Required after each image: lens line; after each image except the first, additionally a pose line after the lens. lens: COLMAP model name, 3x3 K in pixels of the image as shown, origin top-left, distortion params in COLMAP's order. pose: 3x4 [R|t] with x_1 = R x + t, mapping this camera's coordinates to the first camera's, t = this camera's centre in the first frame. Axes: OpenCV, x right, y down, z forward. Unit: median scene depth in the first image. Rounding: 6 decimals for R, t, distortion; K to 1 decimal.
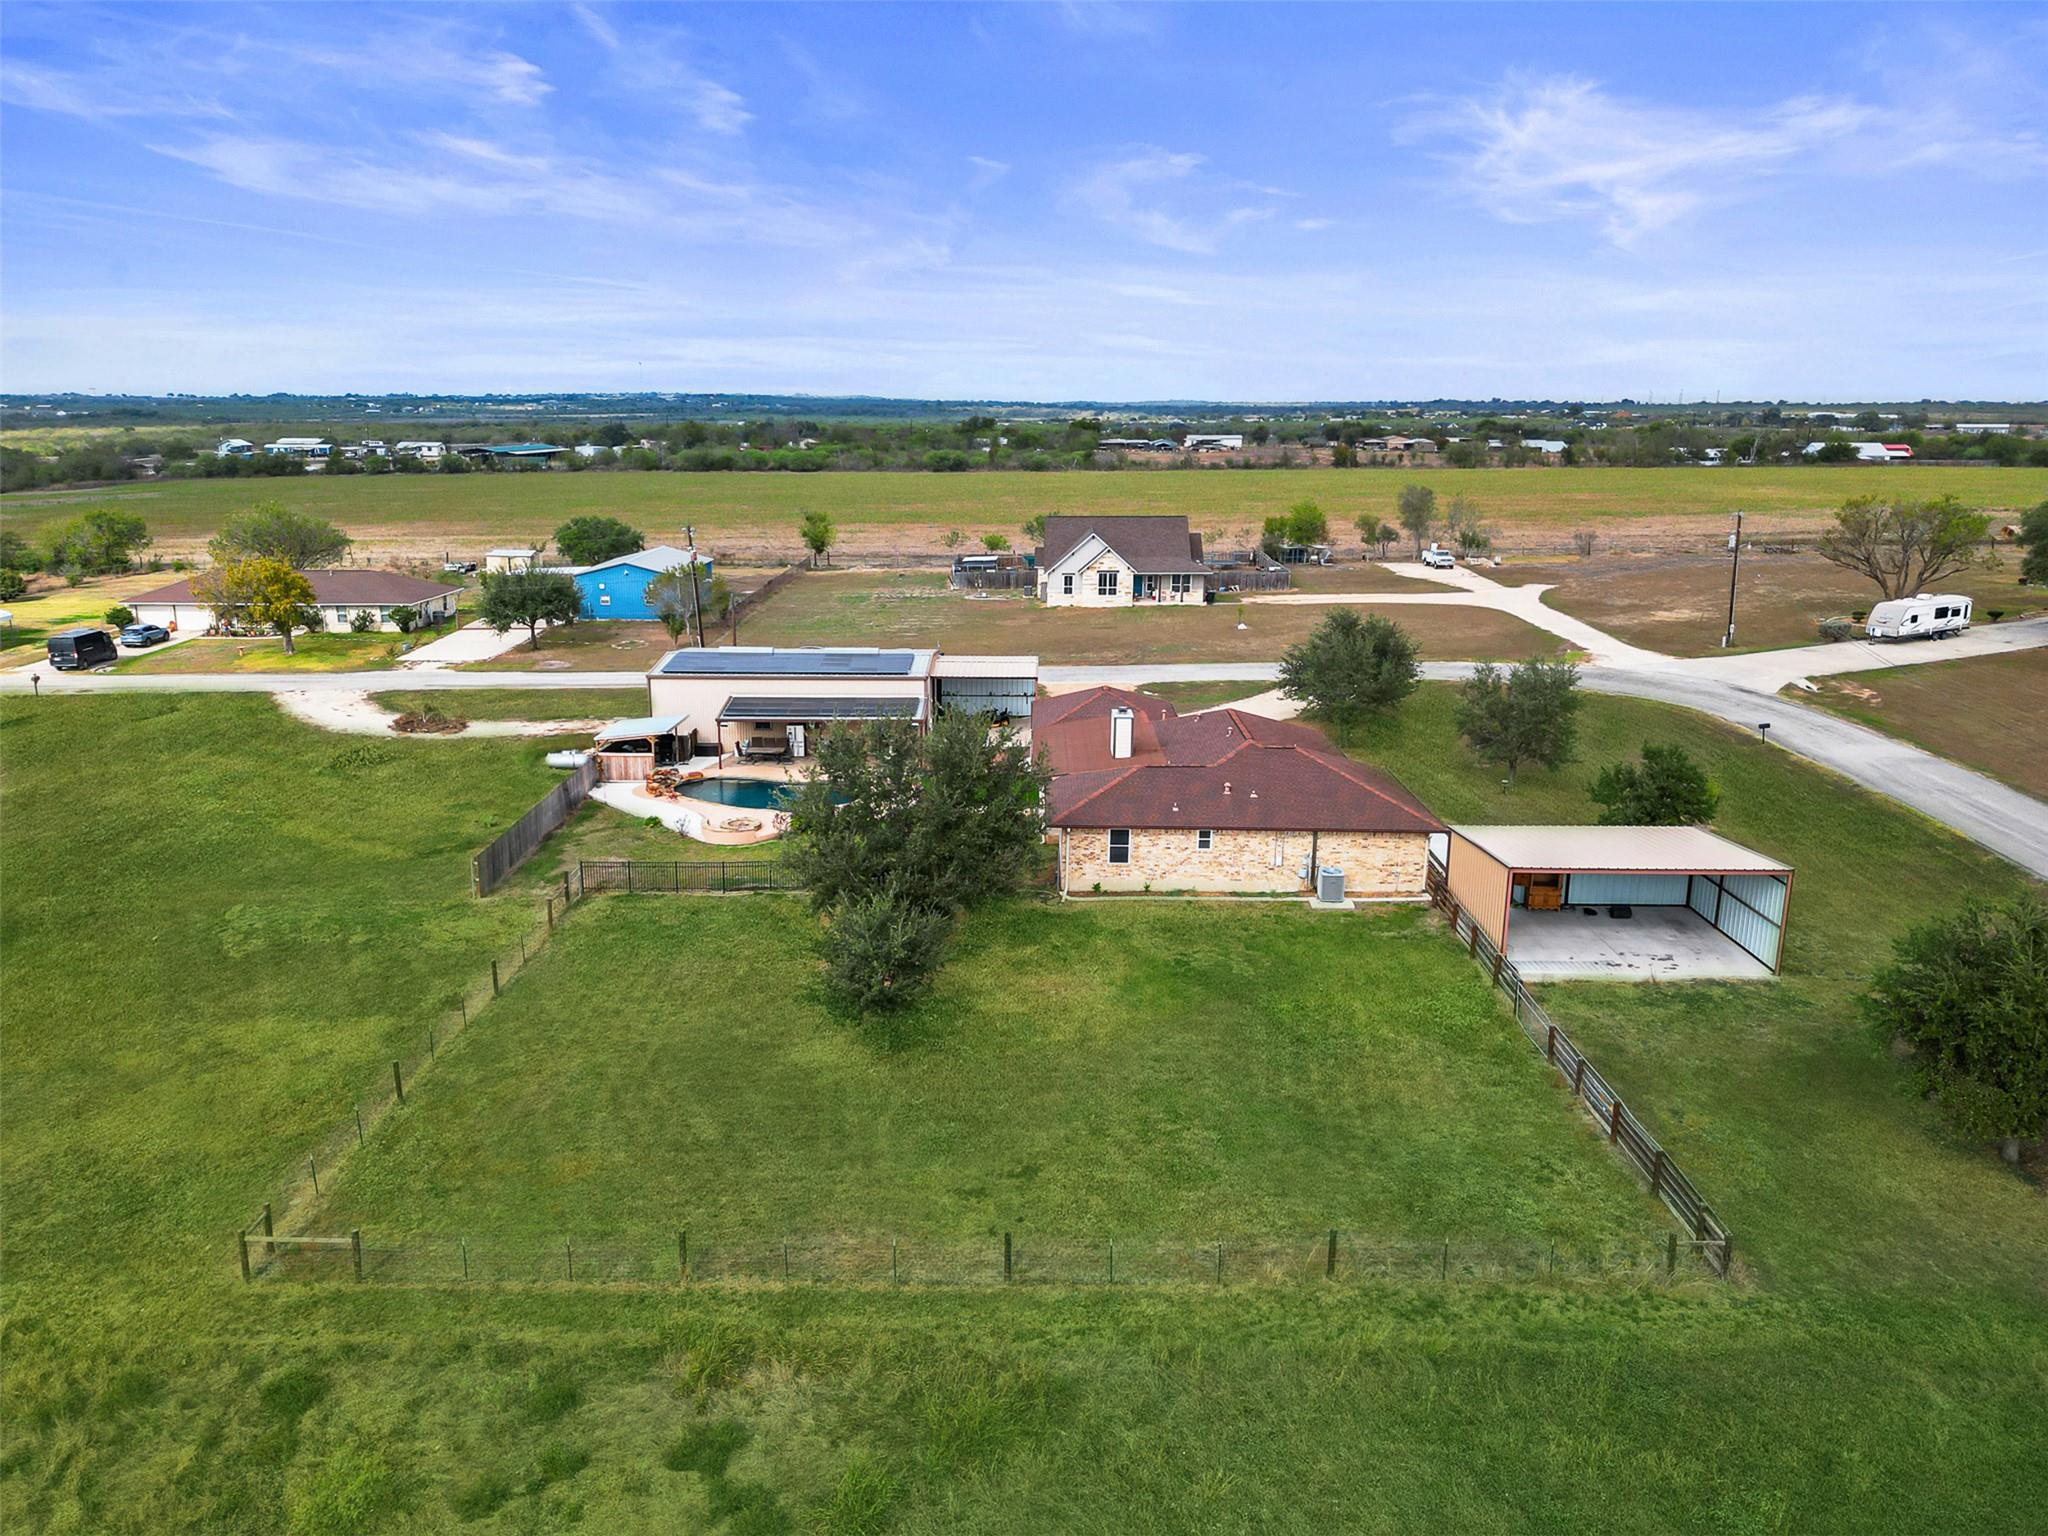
lens RADIAL K [[1474.8, 0, 1006.6], [0, 1474.8, 768.8], [0, 0, 1]] dist [0.058664, -0.048828]
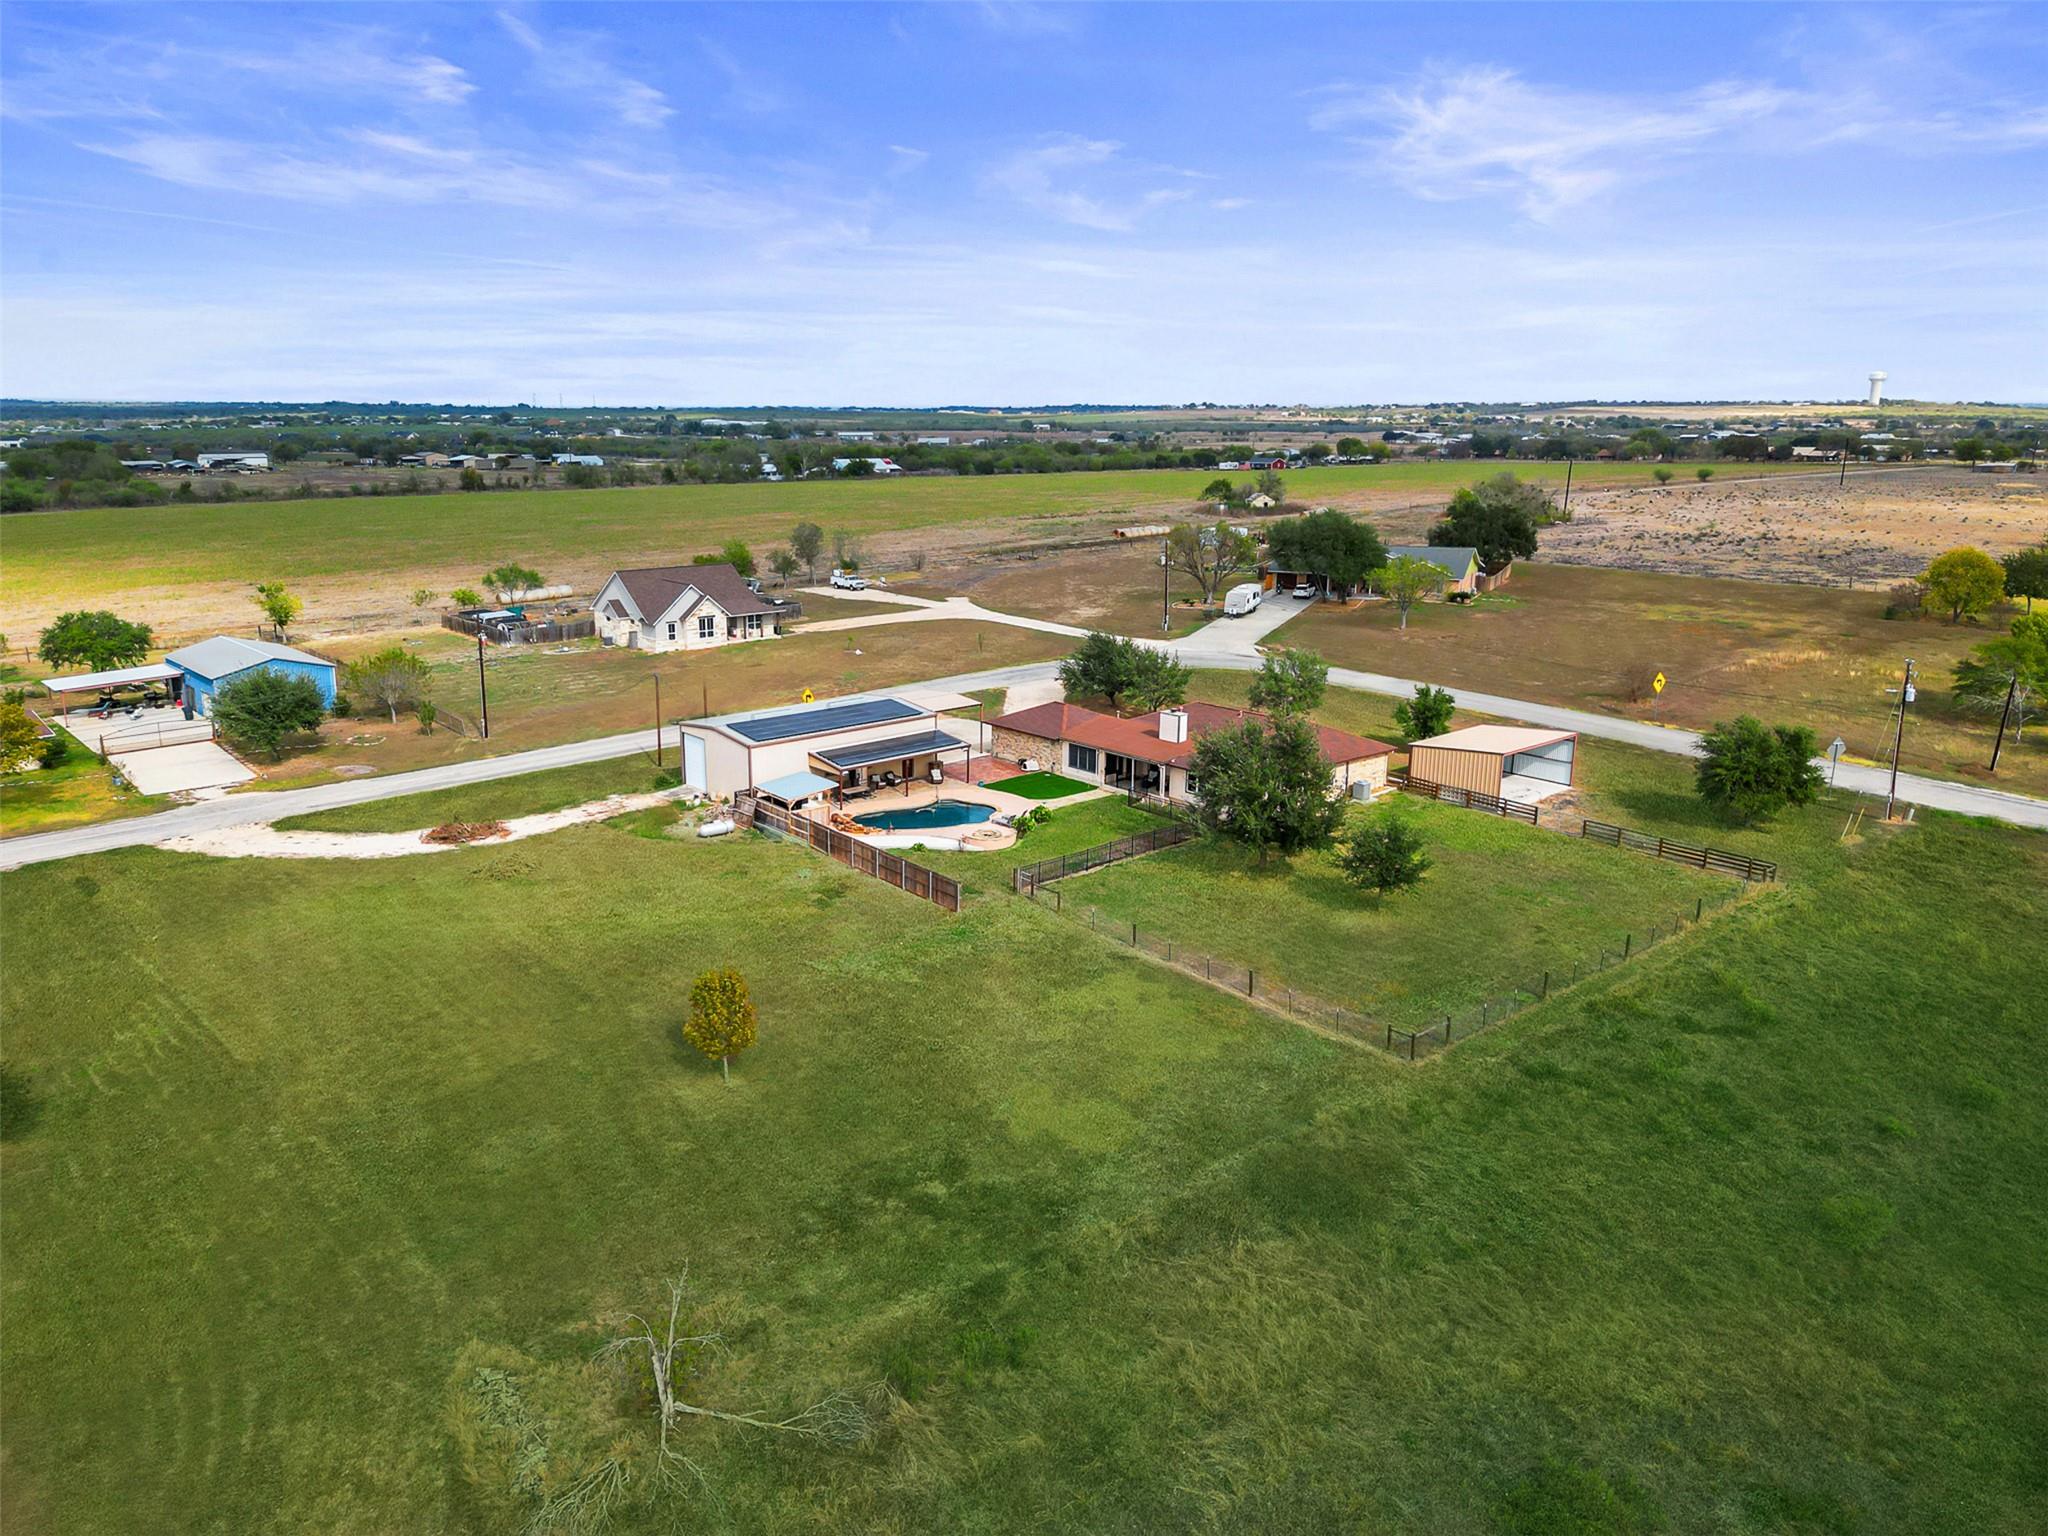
lens RADIAL K [[1474.8, 0, 1006.6], [0, 1474.8, 768.8], [0, 0, 1]] dist [0.058664, -0.048828]
pose [[0.746626, -0.160795, 0.645519, -0.516446], [0.159587, 0.985307, 0.060850, -0.050056], [-0.645818, 0.057584, 0.761316, -0.017046]]
